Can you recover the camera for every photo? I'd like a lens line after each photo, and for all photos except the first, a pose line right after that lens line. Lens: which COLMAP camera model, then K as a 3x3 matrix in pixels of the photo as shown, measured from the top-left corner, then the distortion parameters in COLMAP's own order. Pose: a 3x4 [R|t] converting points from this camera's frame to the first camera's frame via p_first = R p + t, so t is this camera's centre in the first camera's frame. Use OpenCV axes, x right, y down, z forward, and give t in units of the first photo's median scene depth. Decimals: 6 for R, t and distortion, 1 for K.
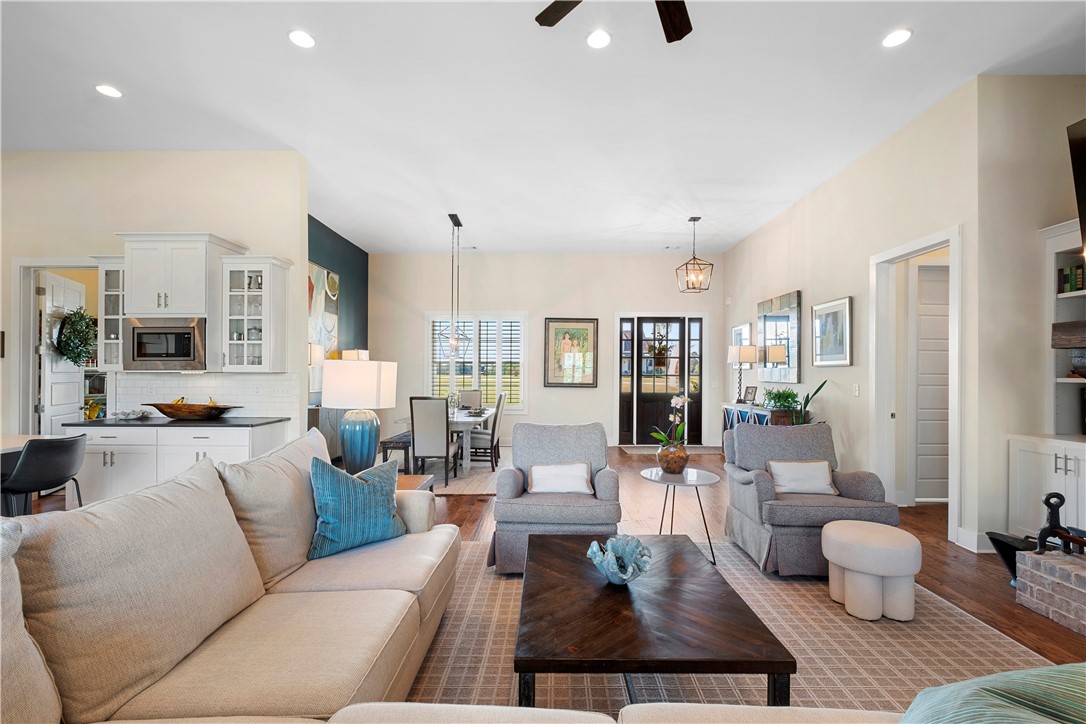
lens RADIAL K [[453.5, 0, 549.9], [0, 453.5, 406.1], [0, 0, 1]] dist [0.000377, -0.000047]
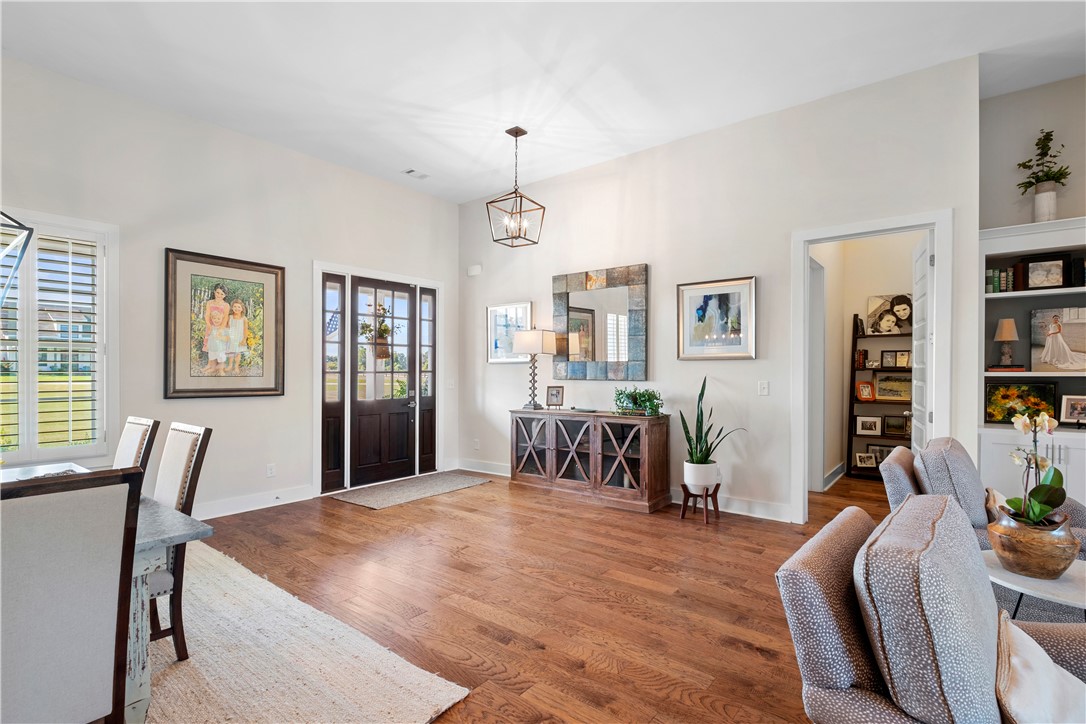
lens RADIAL K [[515.2, 0, 557.2], [0, 515.2, 372.4], [0, 0, 1]] dist [-0.000883, -0.000422]
pose [[0.629562, -0.005642, 0.776930, -0.162838], [0.058358, 0.997492, -0.040045, -0.025815], [-0.774755, 0.070551, 0.628313, 0.370747]]
